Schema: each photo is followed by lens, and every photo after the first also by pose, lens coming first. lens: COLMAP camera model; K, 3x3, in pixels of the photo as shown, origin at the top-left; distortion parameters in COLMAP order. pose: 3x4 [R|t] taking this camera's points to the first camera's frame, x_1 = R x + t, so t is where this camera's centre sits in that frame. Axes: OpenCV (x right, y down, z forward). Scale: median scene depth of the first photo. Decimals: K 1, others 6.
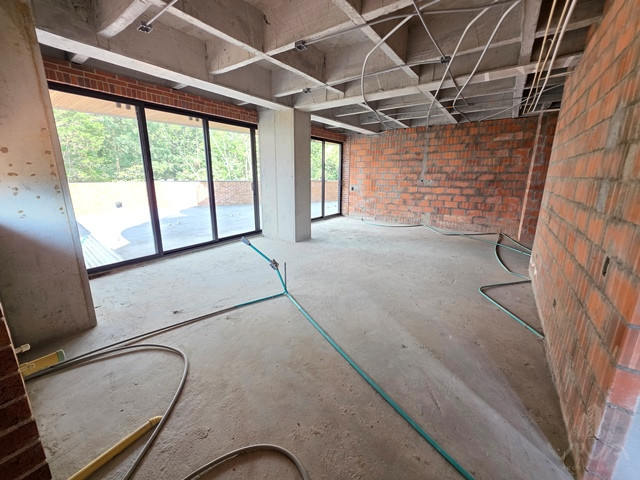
lens RADIAL K [[260.3, 0, 317.1], [0, 260.3, 235.7], [0, 0, 1]] dist [0.002741, 0.000171]
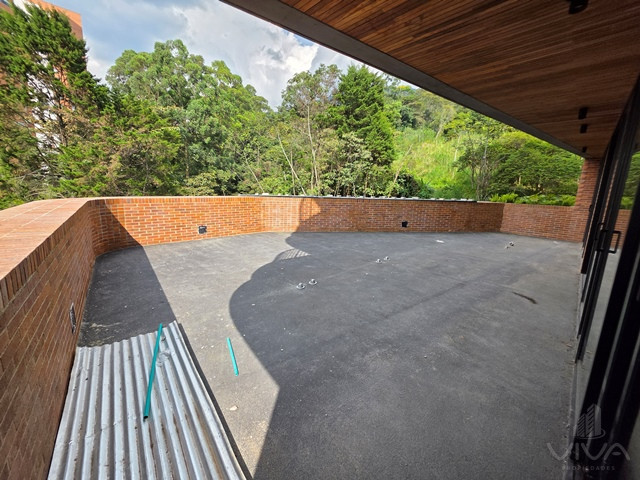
lens RADIAL K [[260.3, 0, 315.6], [0, 260.3, 237.8], [0, 0, 1]] dist [0.002741, 0.000171]
pose [[0.982984, 0.064345, -0.172050, -0.132111], [-0.070043, 0.997172, -0.027249, -0.037035], [0.169811, 0.038837, 0.984711, 0.143028]]
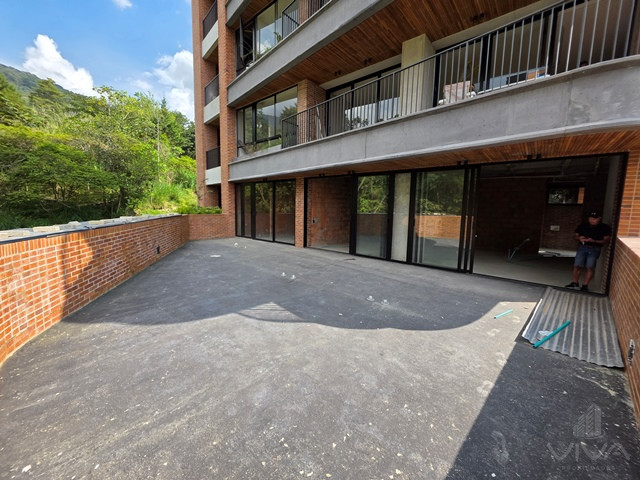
lens RADIAL K [[260.3, 0, 317.3], [0, 260.3, 236.2], [0, 0, 1]] dist [0.002741, 0.000171]
pose [[0.062692, -0.117550, 0.991086, -0.304246], [0.211609, 0.972027, 0.101904, -0.073819], [-0.975342, 0.203334, 0.085813, 0.294724]]
